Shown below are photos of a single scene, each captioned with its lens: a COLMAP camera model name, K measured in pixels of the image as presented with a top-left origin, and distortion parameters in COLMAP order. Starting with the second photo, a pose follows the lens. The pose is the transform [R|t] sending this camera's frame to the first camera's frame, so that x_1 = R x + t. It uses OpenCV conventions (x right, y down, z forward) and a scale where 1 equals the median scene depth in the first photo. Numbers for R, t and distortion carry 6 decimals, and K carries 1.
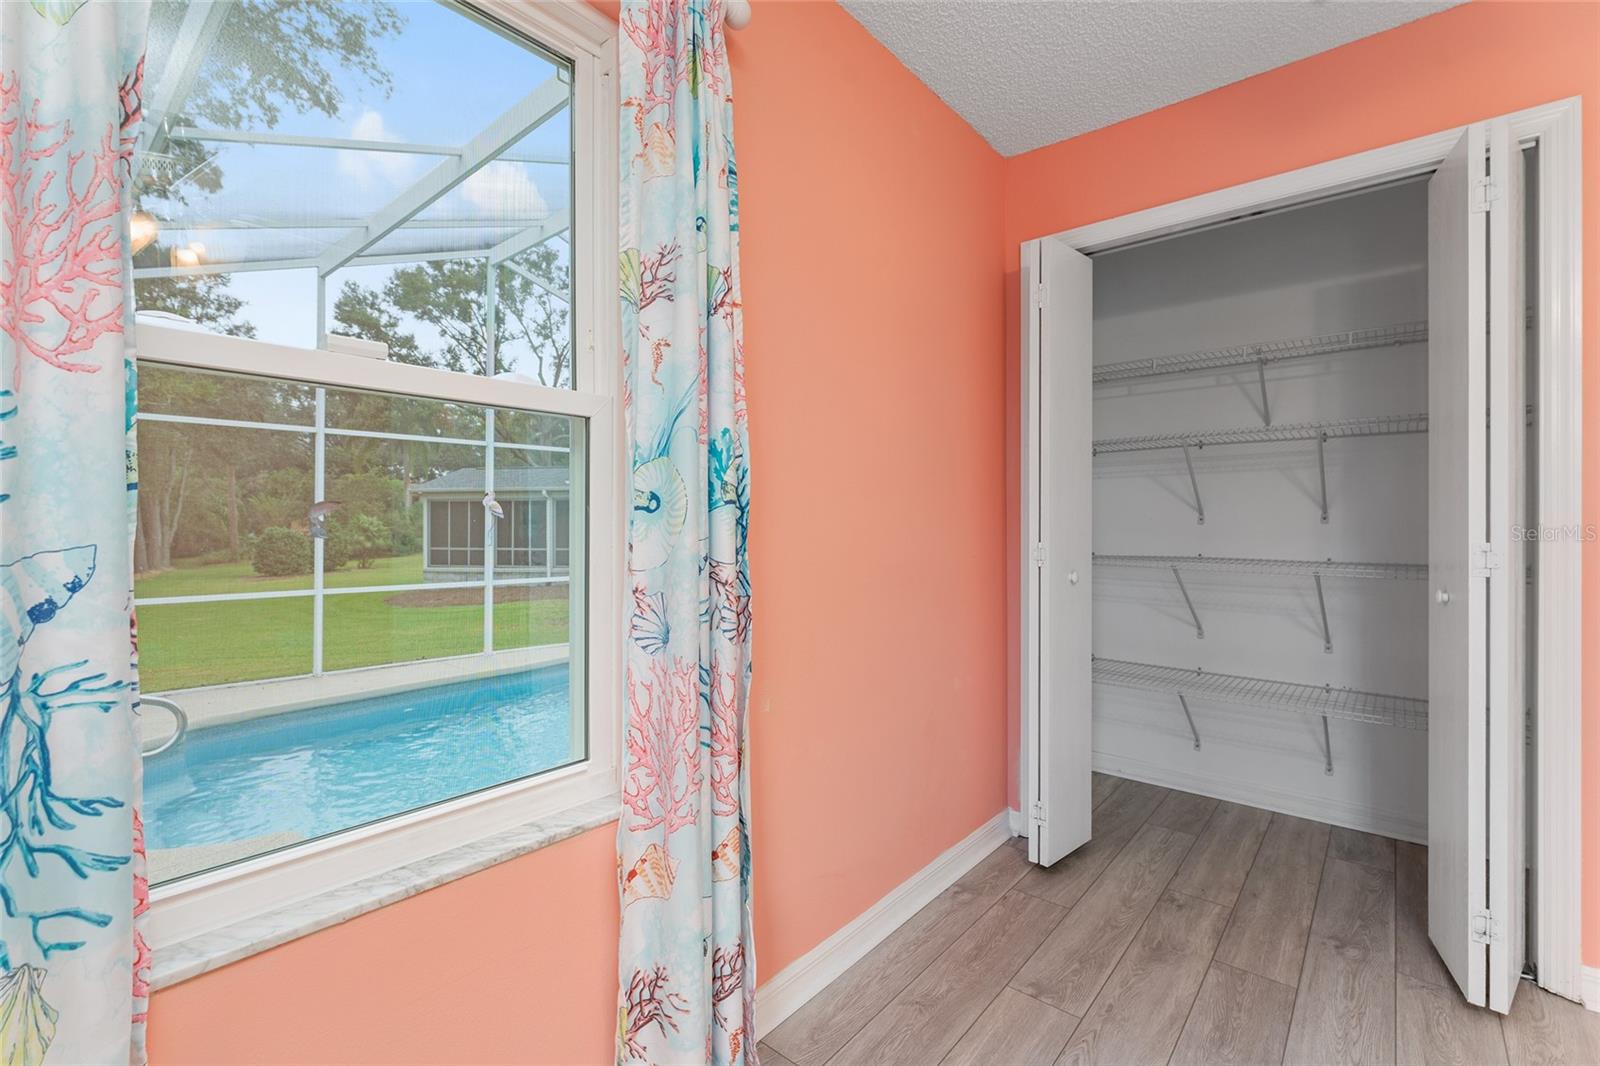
lens RADIAL K [[699.5, 0, 808.5], [0, 699.5, 526.0], [0, 0, 1]] dist [-0.007915, 0.000047]
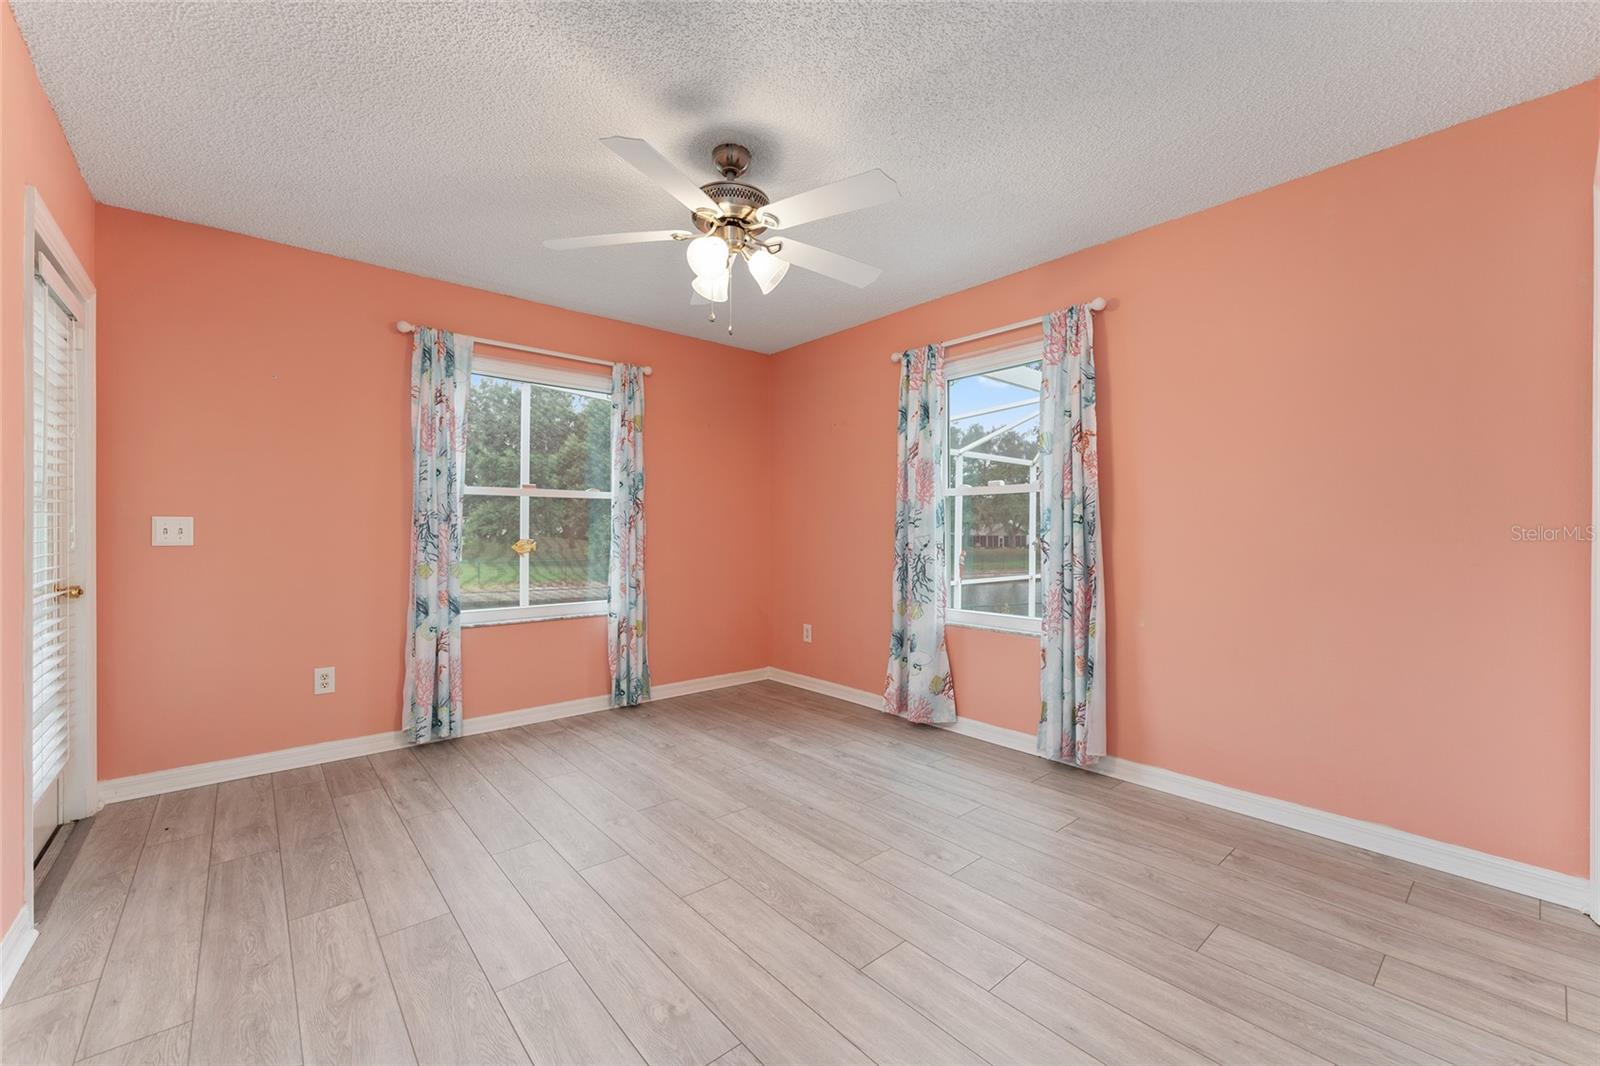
lens RADIAL K [[644.4, 0, 800.0], [0, 644.4, 533.0], [0, 0, 1]] dist [-0.001485, -0.000118]
pose [[-0.160020, 0.000638, -0.987114, 2.265170], [-0.004938, 0.999987, 0.001447, 0.006763], [0.987101, 0.005106, -0.160015, 0.407091]]
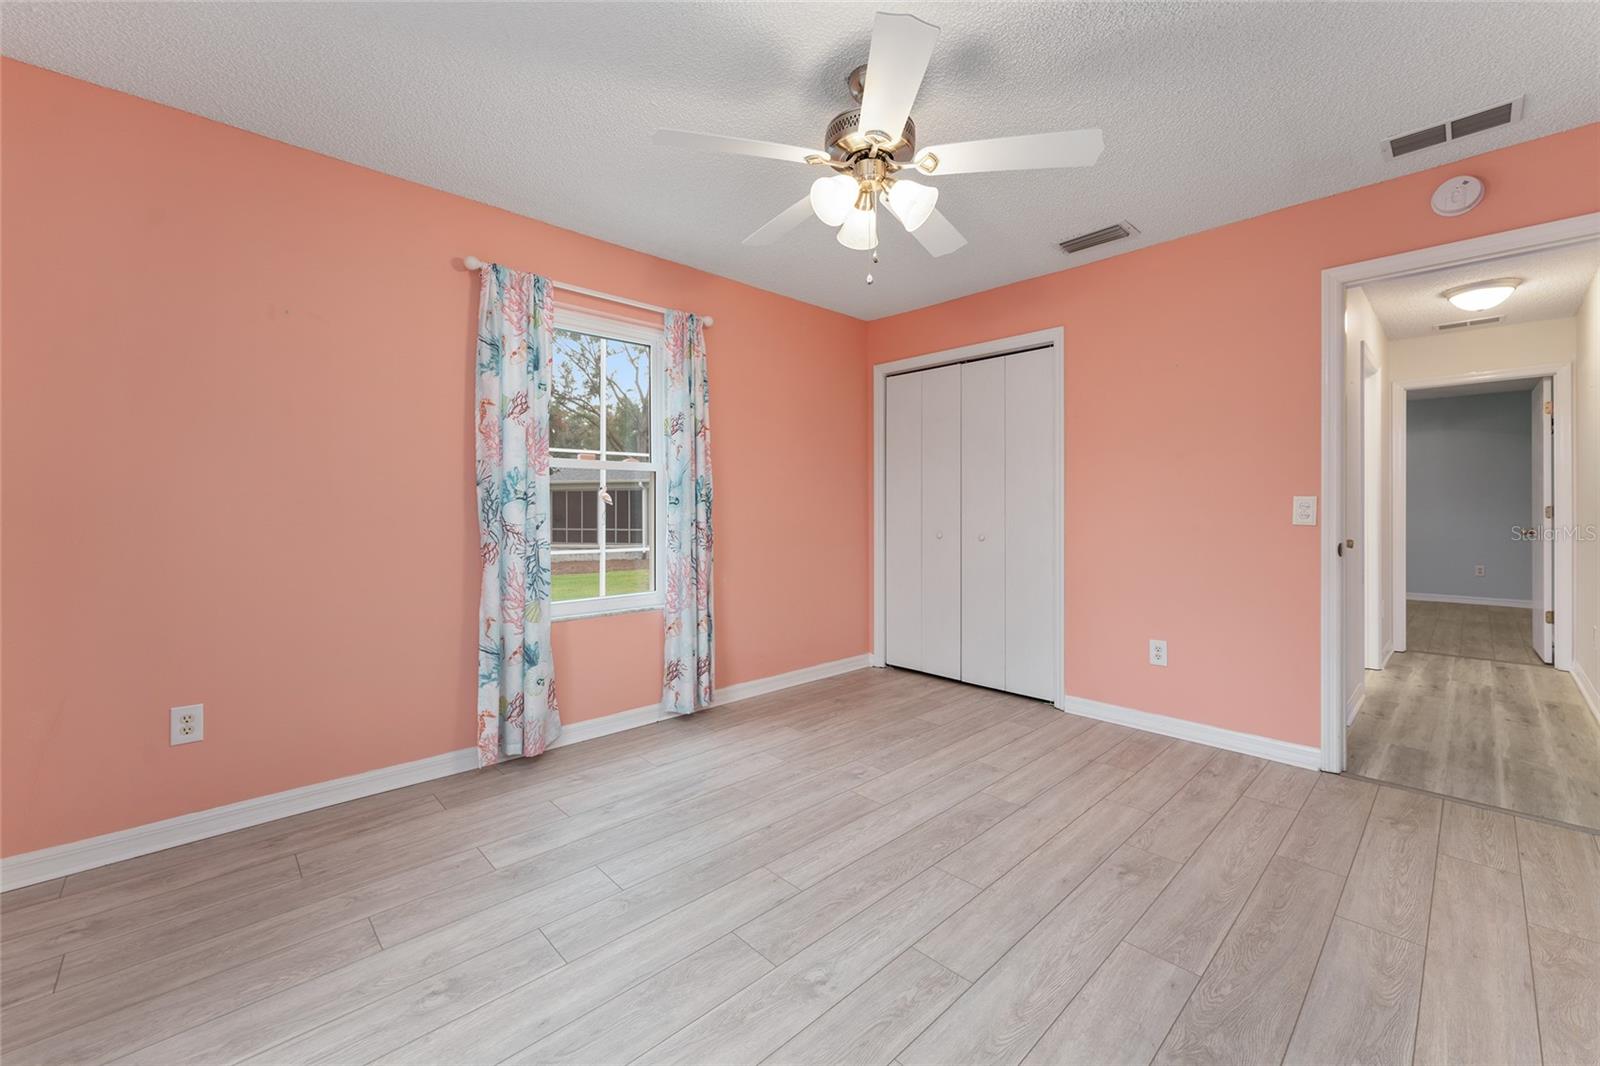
lens RADIAL K [[643.0, 0, 808.9], [0, 643.0, 512.7], [0, 0, 1]] dist [0.000385, 0.000261]
pose [[0.994468, -0.001703, -0.105030, 0.595157], [0.002023, 0.999994, 0.002940, 0.007594], [0.105025, -0.003136, 0.994465, -1.574861]]
